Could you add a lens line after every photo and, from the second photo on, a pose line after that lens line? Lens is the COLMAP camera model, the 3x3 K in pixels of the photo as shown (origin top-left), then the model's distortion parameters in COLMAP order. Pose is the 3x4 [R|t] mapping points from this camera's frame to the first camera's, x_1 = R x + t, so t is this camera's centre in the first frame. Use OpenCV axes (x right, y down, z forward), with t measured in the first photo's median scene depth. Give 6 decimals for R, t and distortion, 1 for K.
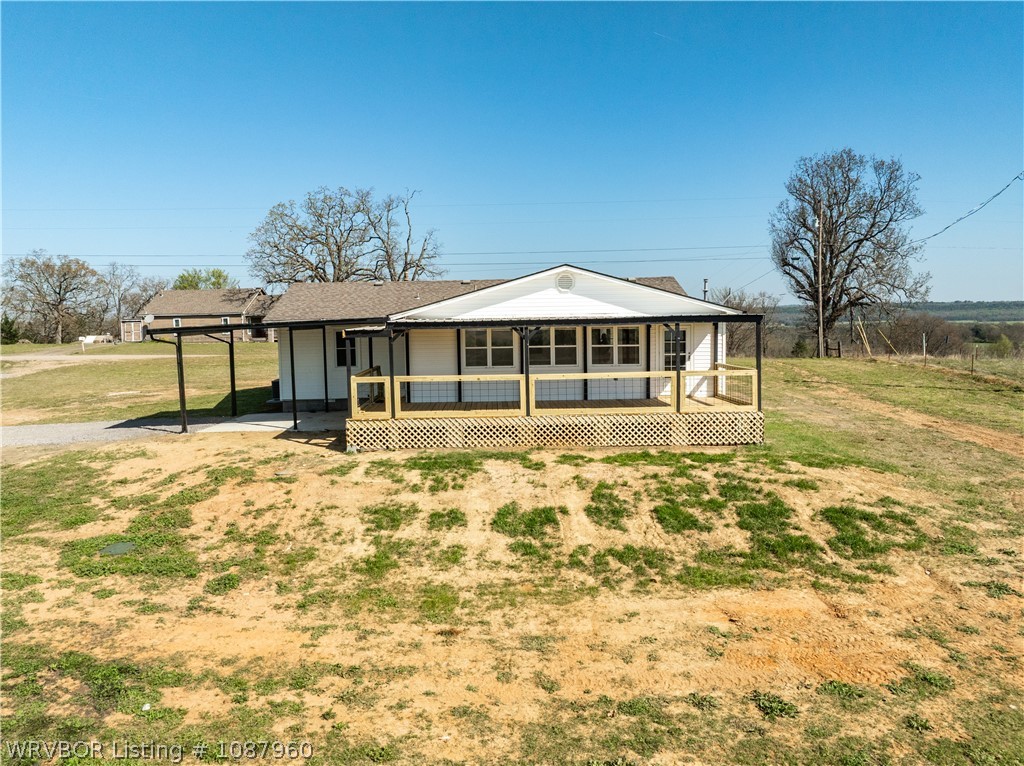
lens RADIAL K [[795.6, 0, 505.6], [0, 795.6, 380.9], [0, 0, 1]] dist [-0.037939, -0.010532]
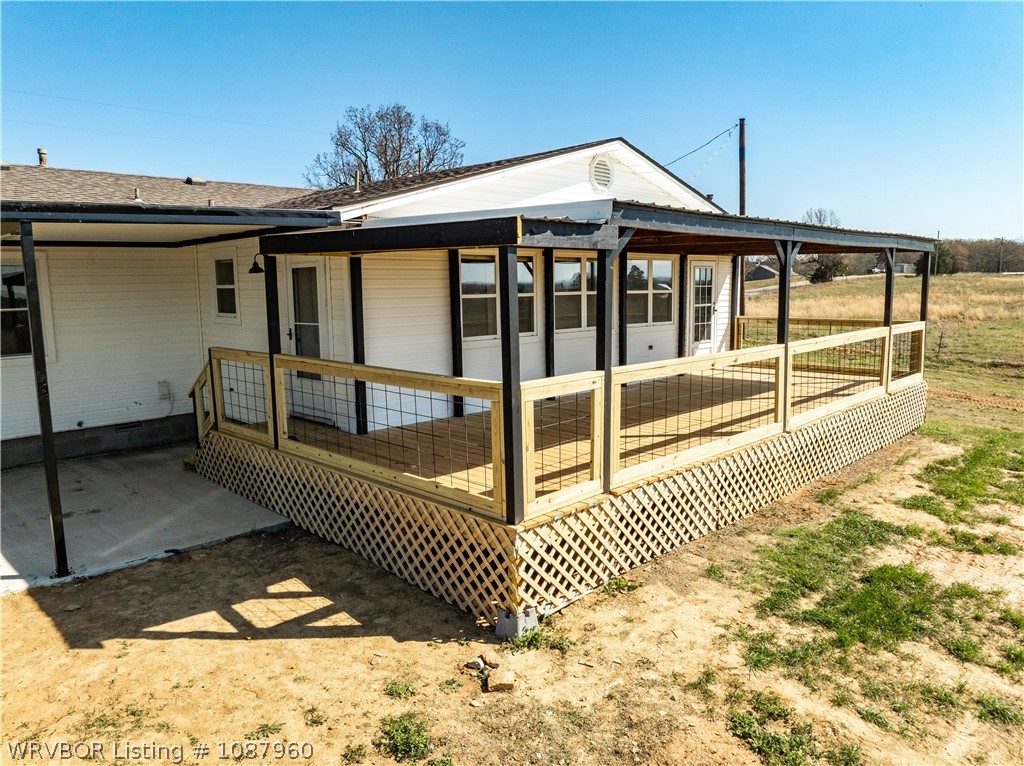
lens RADIAL K [[723.5, 0, 511.2], [0, 723.5, 378.4], [0, 0, 1]] dist [-0.044126, 0.015762]
pose [[0.718650, -0.088853, 0.689672, -0.378632], [0.056888, 0.995991, 0.069038, -0.026718], [-0.693042, -0.010380, 0.720823, 0.795208]]
